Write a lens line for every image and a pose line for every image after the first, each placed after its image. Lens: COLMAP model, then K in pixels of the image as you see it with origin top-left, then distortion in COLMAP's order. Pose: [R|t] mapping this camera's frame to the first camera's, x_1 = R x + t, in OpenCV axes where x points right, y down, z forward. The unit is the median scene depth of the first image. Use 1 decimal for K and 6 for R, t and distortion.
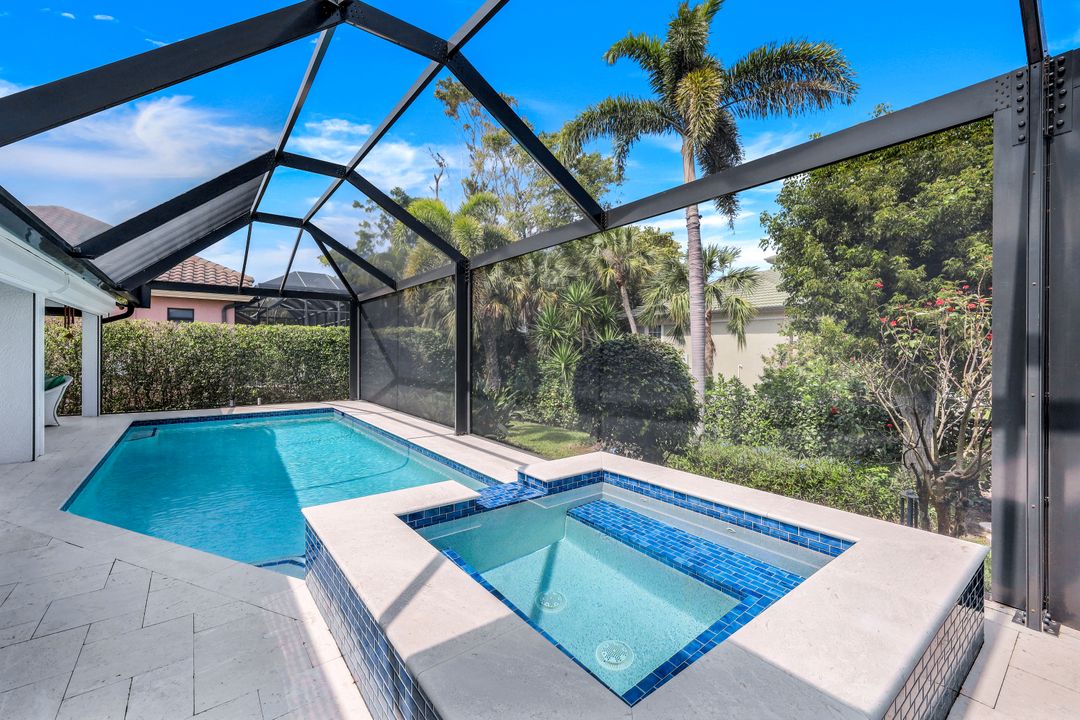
lens RADIAL K [[427.2, 0, 540.3], [0, 427.2, 347.7], [0, 0, 1]] dist [-0.045893, 0.000072]
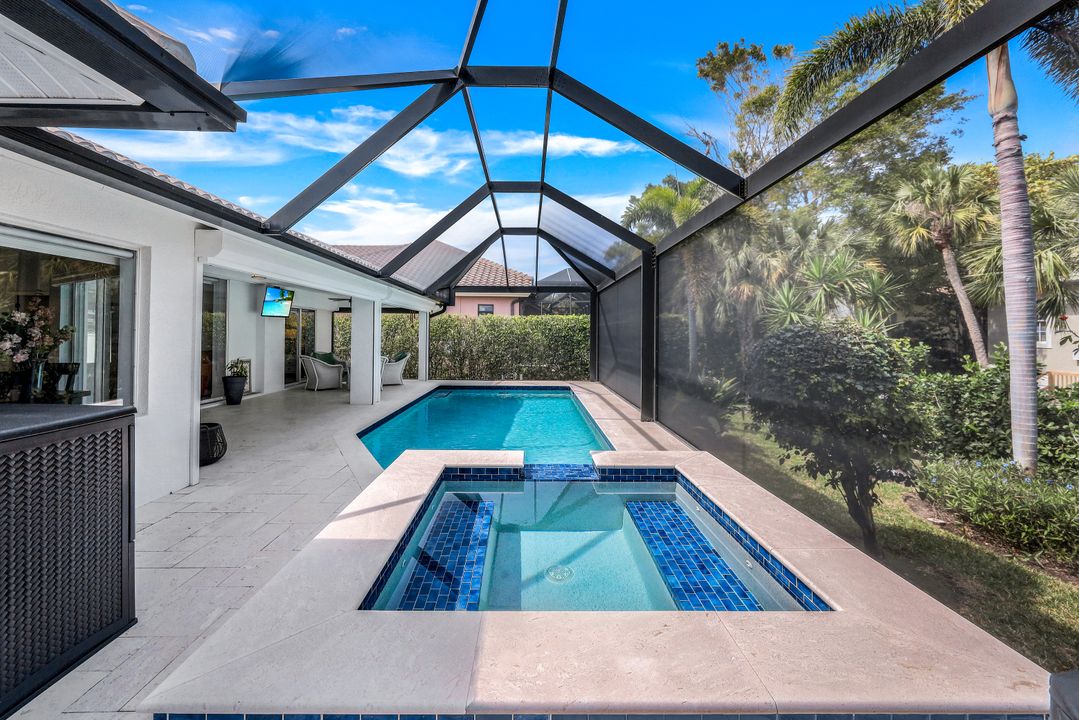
lens RADIAL K [[427.6, 0, 536.9], [0, 427.6, 321.1], [0, 0, 1]] dist [-0.034204, -0.000113]
pose [[0.785135, -0.018785, -0.619040, 0.169517], [0.001181, 0.999584, -0.028834, -0.002152], [0.619324, 0.021908, 0.784830, 0.031642]]
